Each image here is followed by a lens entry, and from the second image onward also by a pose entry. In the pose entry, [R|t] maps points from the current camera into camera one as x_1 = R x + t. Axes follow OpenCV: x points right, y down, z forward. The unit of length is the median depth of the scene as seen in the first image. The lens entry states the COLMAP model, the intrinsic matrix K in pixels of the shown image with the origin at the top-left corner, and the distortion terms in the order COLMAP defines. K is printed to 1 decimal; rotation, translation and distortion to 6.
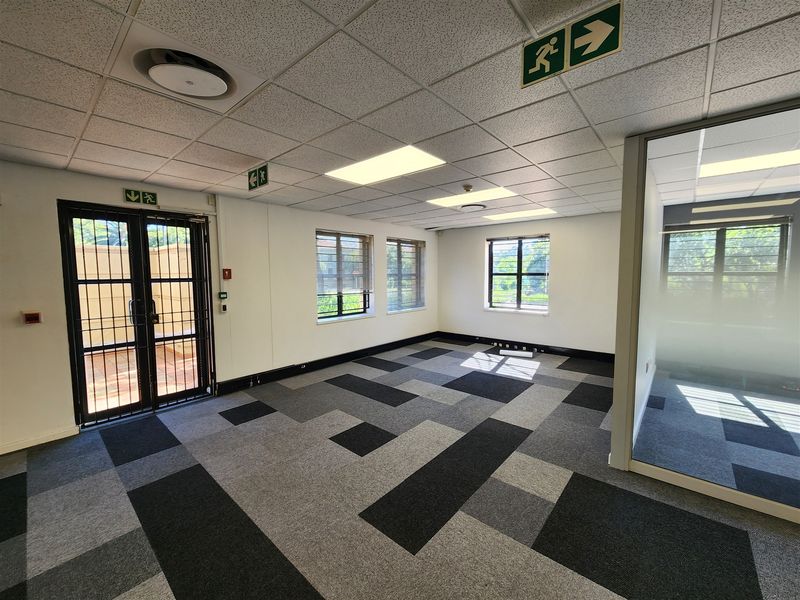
lens RADIAL K [[325.5, 0, 400.0], [0, 325.5, 300.0], [0, 0, 1]] dist [0.001136, 0.000019]
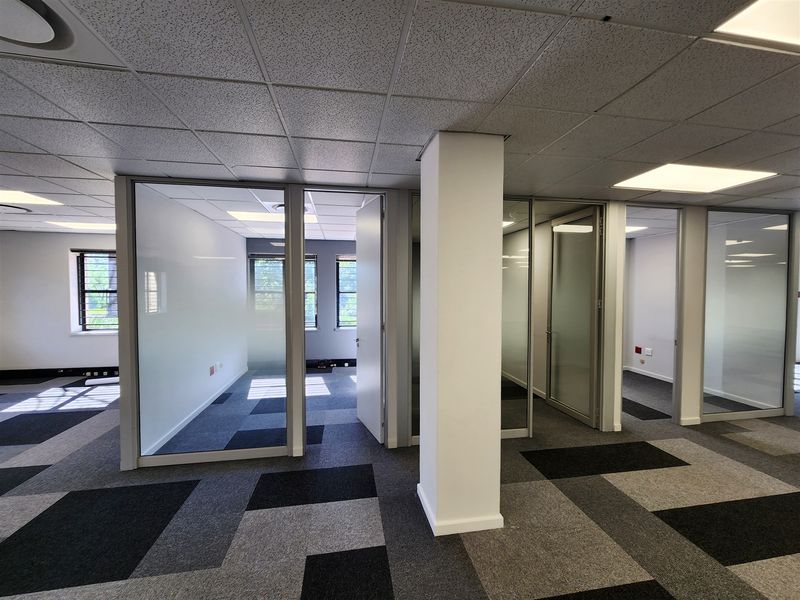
lens RADIAL K [[325.5, 0, 400.0], [0, 325.5, 300.0], [0, 0, 1]] dist [0.001136, 0.000019]
pose [[0.640767, -0.017199, 0.767543, 0.230997], [0.055167, 0.998196, -0.023687, 0.011510], [-0.765751, 0.057521, 0.640560, -0.242202]]
